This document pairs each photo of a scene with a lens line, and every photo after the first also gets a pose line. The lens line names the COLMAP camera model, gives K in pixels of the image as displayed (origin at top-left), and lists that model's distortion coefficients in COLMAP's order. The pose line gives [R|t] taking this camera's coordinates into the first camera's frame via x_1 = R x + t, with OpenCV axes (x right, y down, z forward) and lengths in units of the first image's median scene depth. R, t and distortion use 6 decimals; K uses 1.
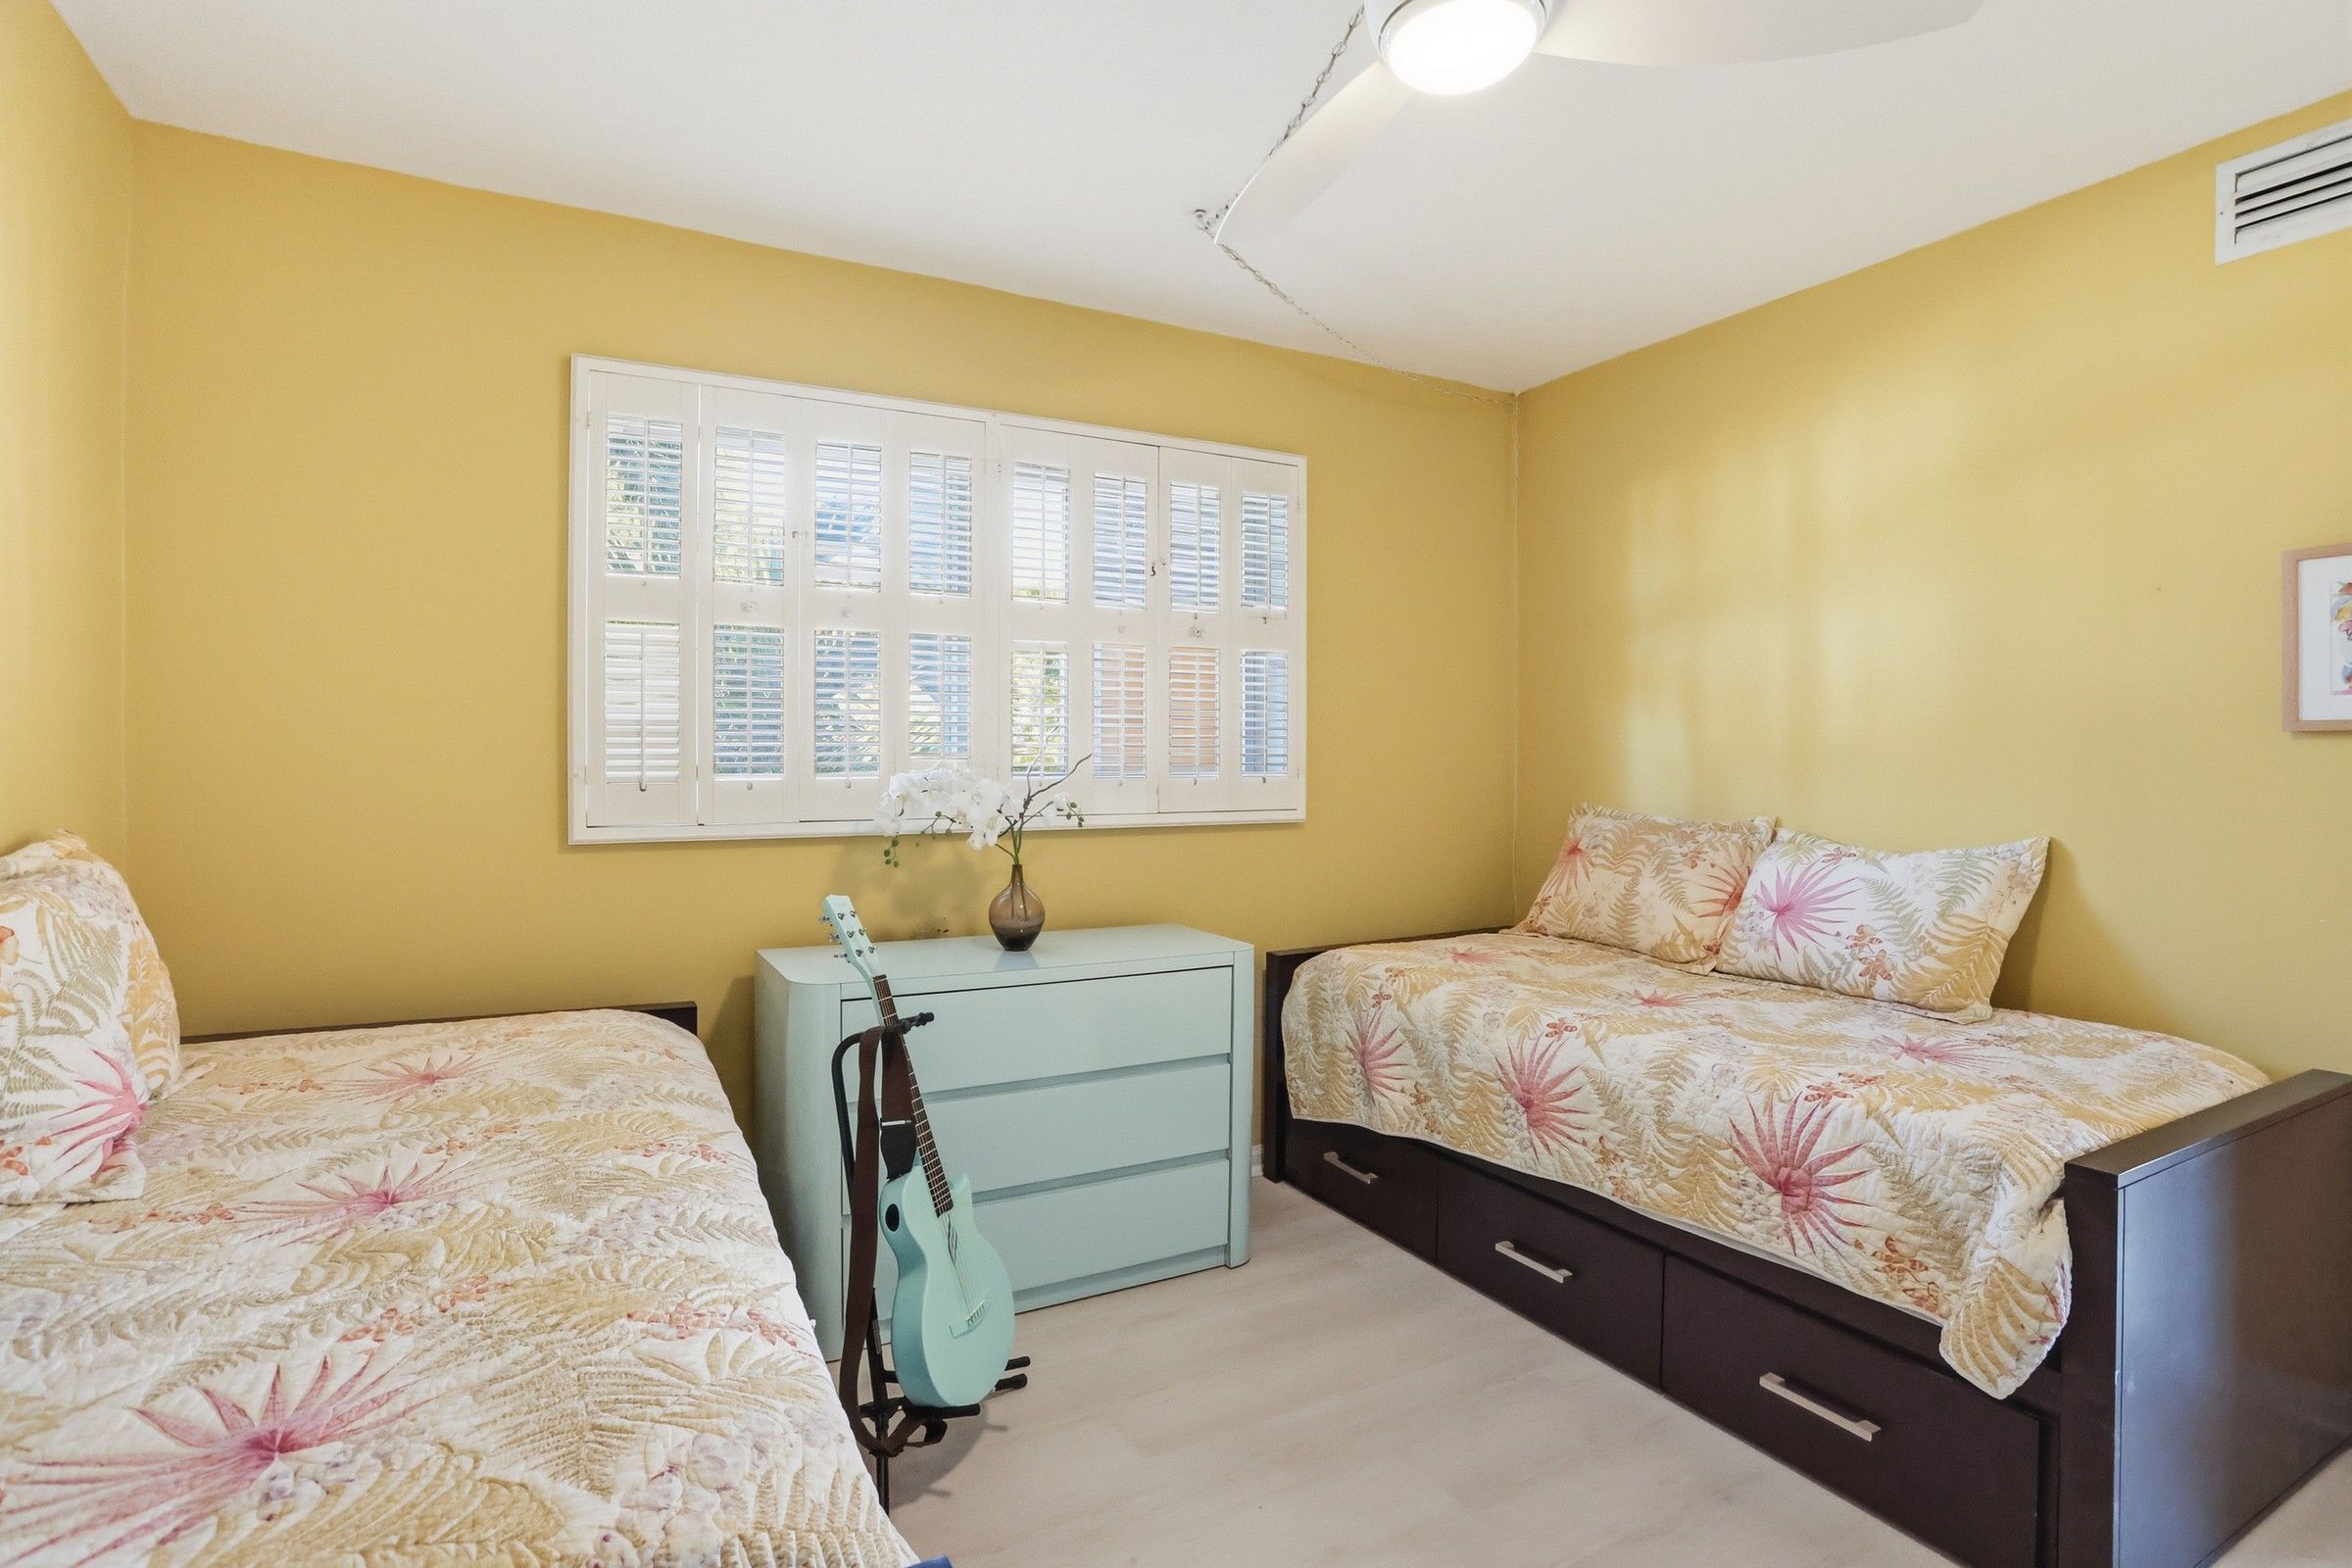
lens RADIAL K [[1138.5, 0, 1169.0], [0, 1138.5, 749.9], [0, 0, 1]] dist [-0.042984, 0.001312]
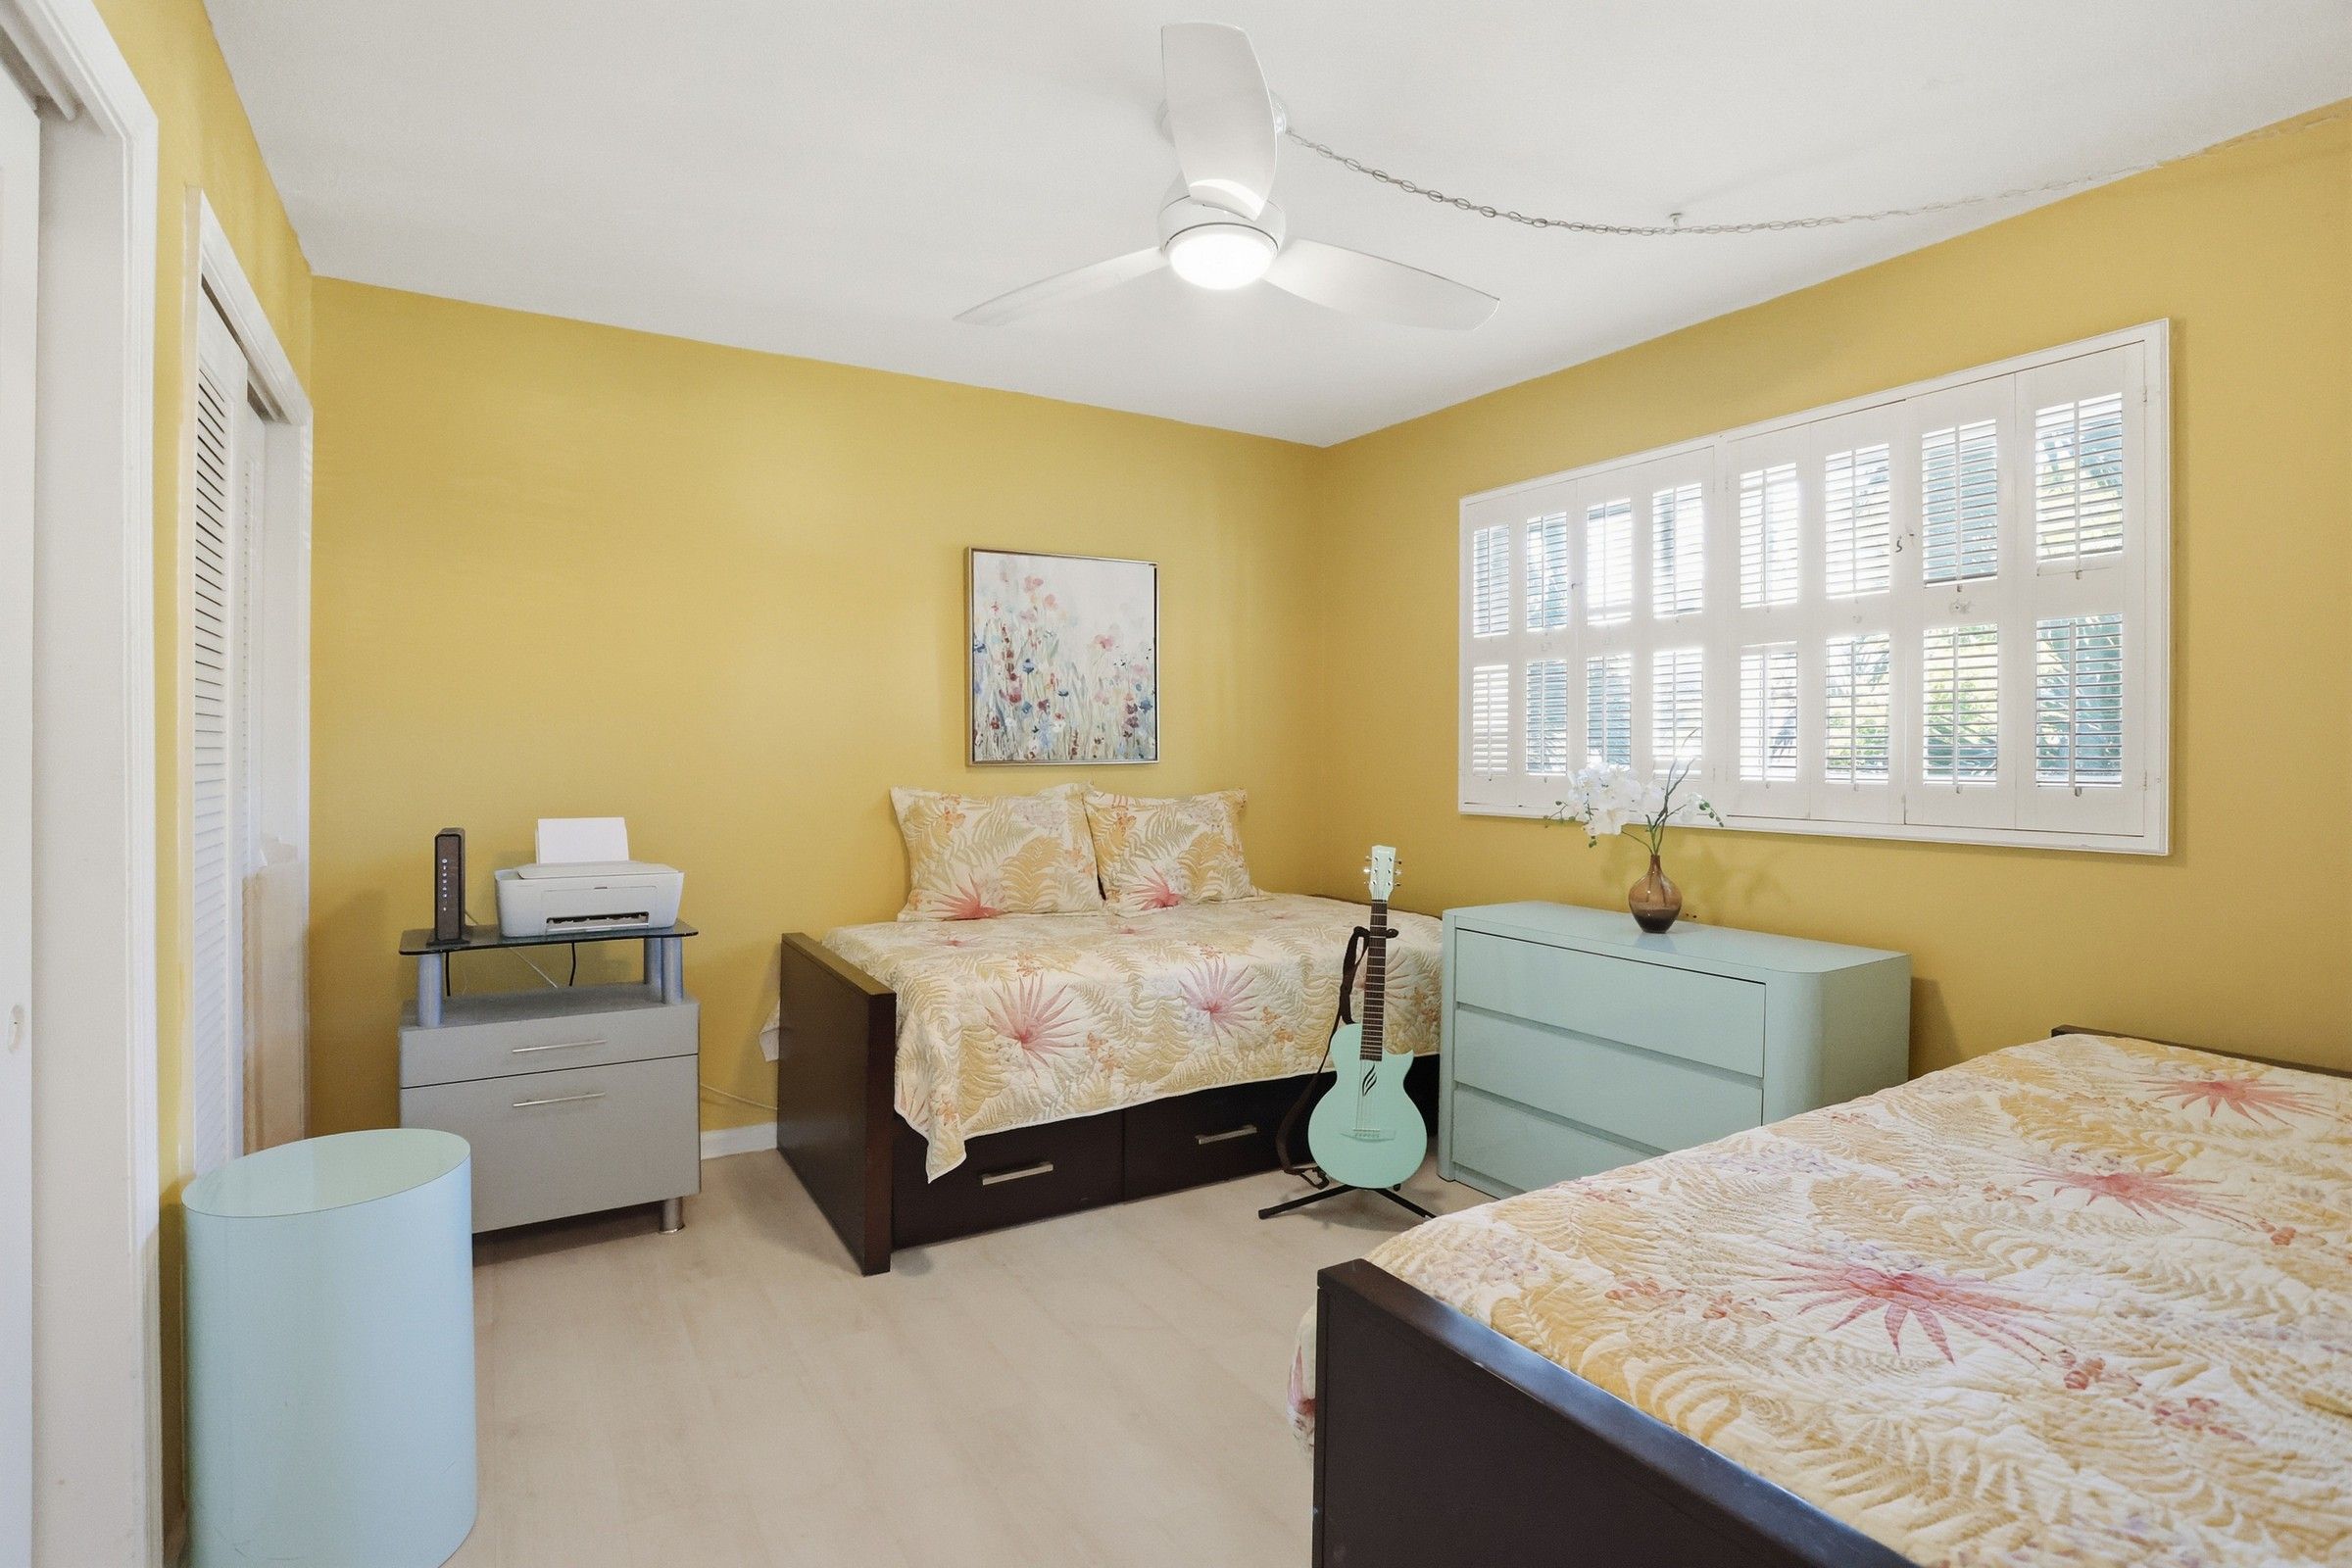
lens RADIAL K [[1138.5, 0, 1169.0], [0, 1138.5, 749.9], [0, 0, 1]] dist [-0.042984, 0.001312]
pose [[0.052472, -0.004190, -0.998614, 0.944945], [0.003404, 0.999986, -0.004016, 0.000518], [0.998617, -0.003189, 0.052486, 0.468863]]
